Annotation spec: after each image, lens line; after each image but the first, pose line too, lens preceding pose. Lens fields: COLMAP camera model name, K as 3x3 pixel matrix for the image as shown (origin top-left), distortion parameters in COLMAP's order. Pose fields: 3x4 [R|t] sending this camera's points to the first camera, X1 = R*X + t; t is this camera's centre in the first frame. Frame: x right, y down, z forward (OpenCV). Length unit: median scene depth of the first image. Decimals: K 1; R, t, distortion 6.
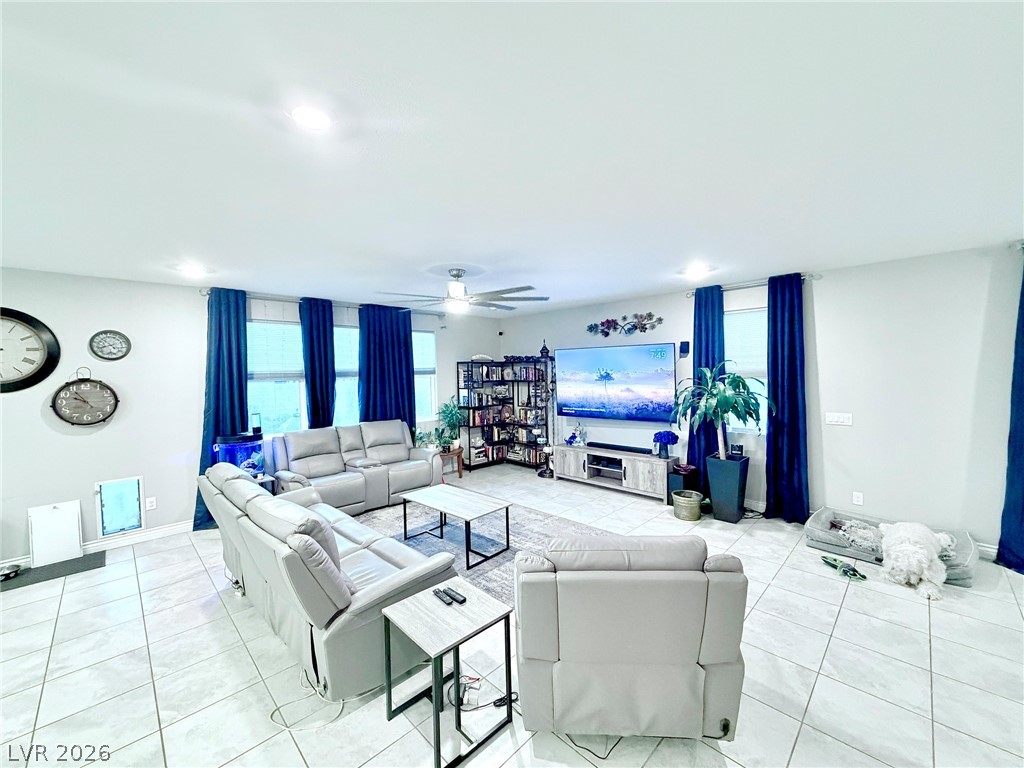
lens RADIAL K [[407.6, 0, 509.0], [0, 407.6, 383.8], [0, 0, 1]] dist [0.000622, 0.000066]
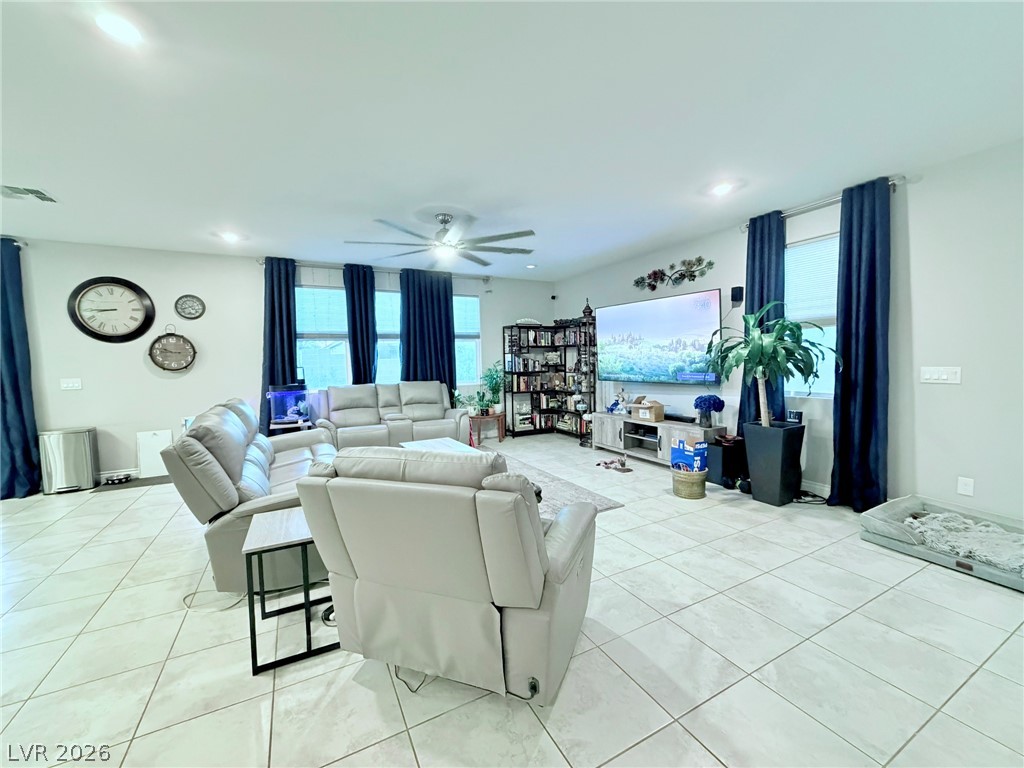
lens RADIAL K [[407.6, 0, 509.0], [0, 407.6, 383.8], [0, 0, 1]] dist [0.000622, 0.000066]
pose [[0.956381, 0.017850, -0.291577, 0.227785], [-0.007735, 0.999329, 0.035807, 0.063526], [0.292020, -0.031989, 0.955877, 0.072020]]
